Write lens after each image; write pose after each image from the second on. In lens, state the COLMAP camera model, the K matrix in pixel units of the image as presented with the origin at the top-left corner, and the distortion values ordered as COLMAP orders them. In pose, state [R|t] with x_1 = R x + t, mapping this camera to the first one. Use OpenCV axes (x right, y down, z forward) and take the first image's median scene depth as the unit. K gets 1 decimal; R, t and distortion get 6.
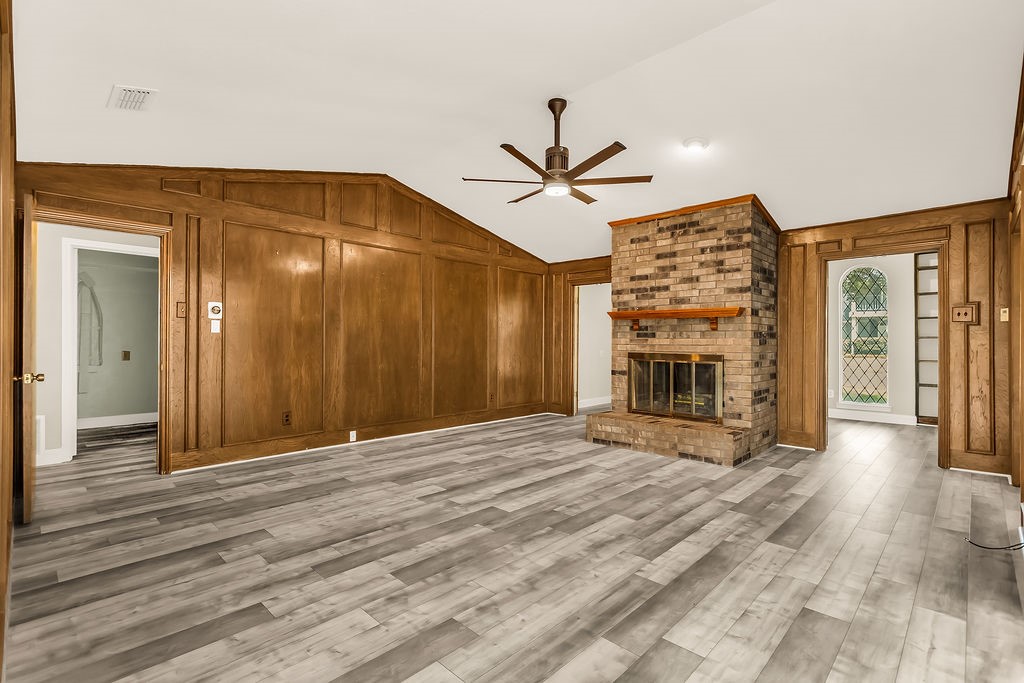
lens RADIAL K [[479.5, 0, 511.1], [0, 479.5, 344.3], [0, 0, 1]] dist [-0.003082, -0.000158]
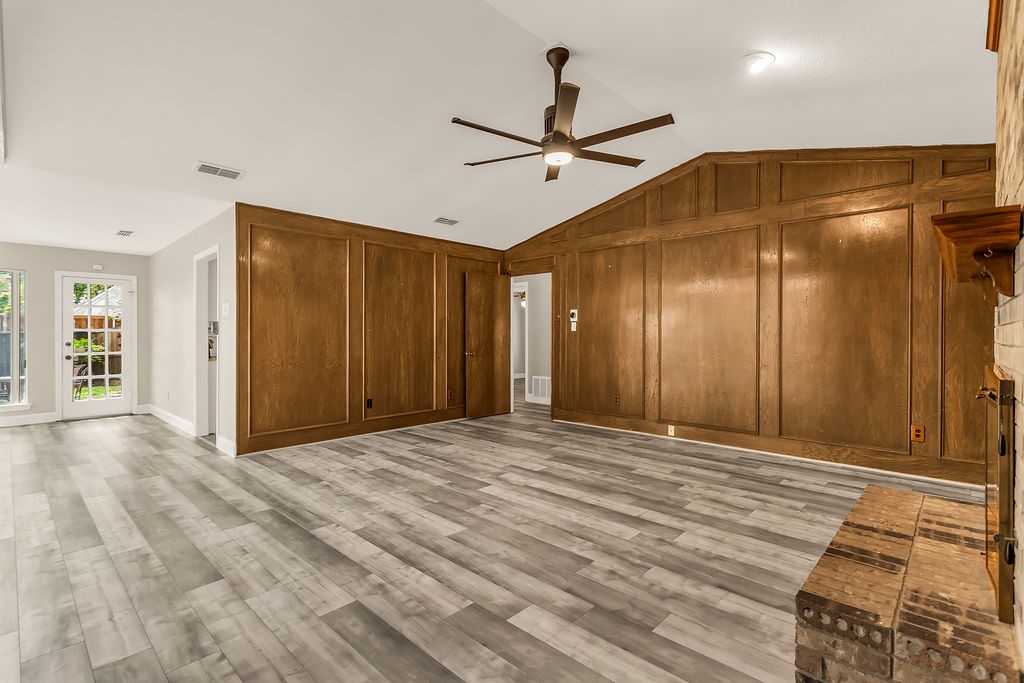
lens RADIAL K [[478.0, 0, 506.0], [0, 478.0, 337.9], [0, 0, 1]] dist [-0.002347, 0.000048]
pose [[0.005047, 0.000886, -0.999987, 0.741441], [-0.004873, 0.999988, 0.000861, -0.002280], [0.999975, 0.004868, 0.005052, 0.710845]]
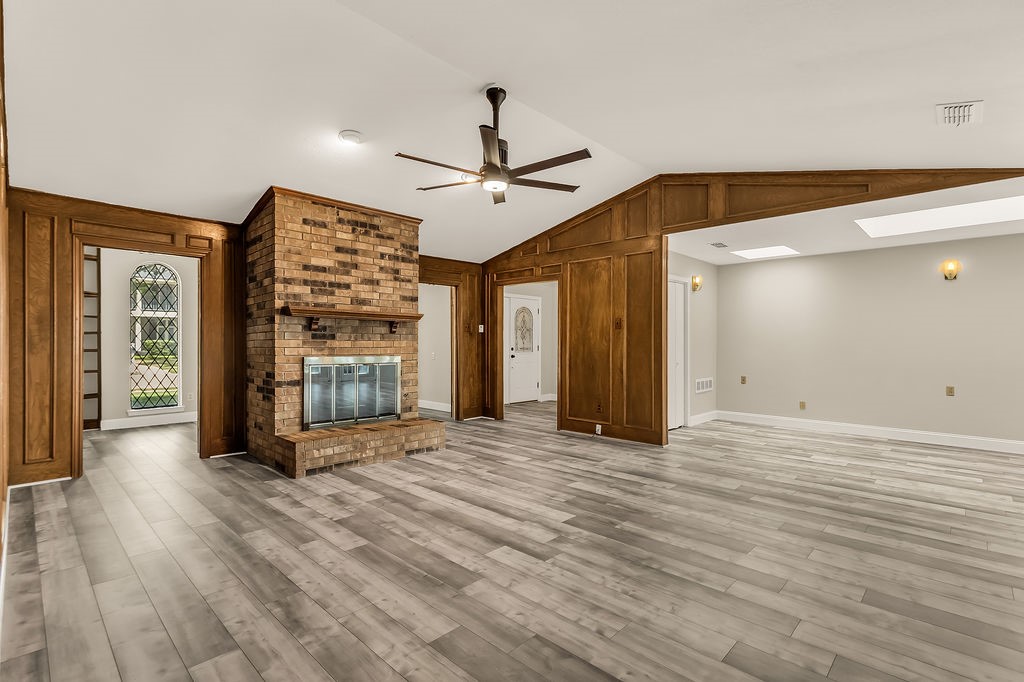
lens RADIAL K [[479.5, 0, 511.1], [0, 479.5, 343.8], [0, 0, 1]] dist [-0.003082, -0.000158]
pose [[-0.006894, -0.003994, 0.999968, -0.672778], [0.002369, 0.999989, 0.004011, -0.009509], [-0.999973, 0.002396, -0.006884, 0.766231]]
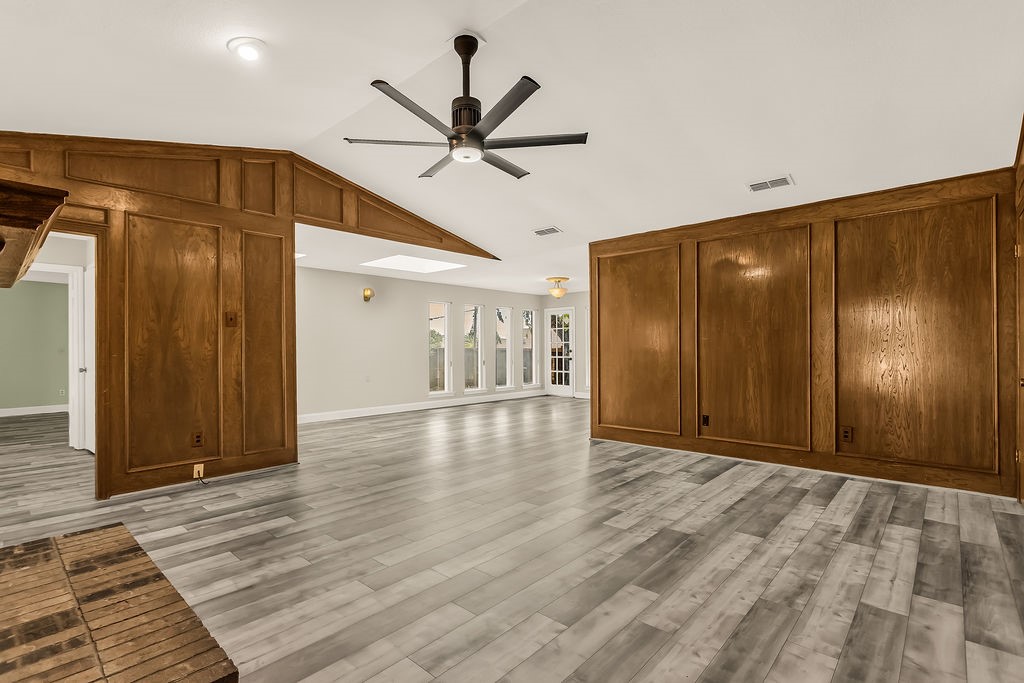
lens RADIAL K [[479.5, 0, 511.1], [0, 479.5, 344.3], [0, 0, 1]] dist [-0.003082, -0.000158]
pose [[-0.999475, 0.002828, -0.032265, 0.039106], [0.002754, 0.999994, 0.002323, -0.008904], [0.032271, 0.002233, -0.999477, 1.408000]]
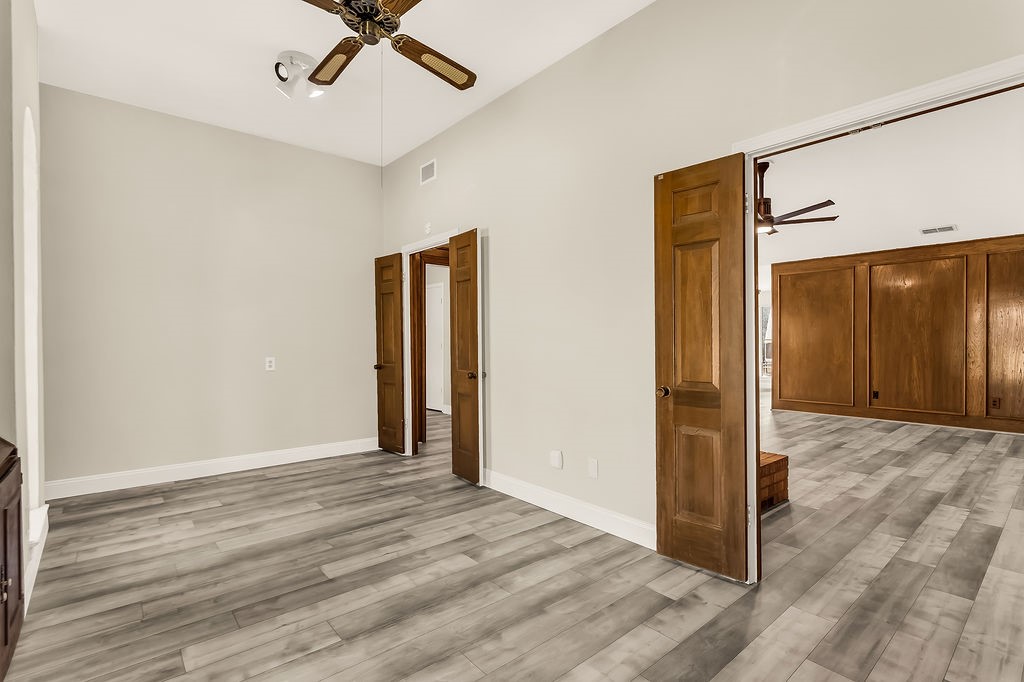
lens RADIAL K [[482.7, 0, 531.7], [0, 482.7, 341.5], [0, 0, 1]] dist [0.016603, -0.000338]
pose [[-0.998064, 0.000489, 0.062189, 0.521116], [0.000764, 0.999990, 0.004403, -0.007723], [-0.062186, 0.004442, -0.998055, 1.899197]]
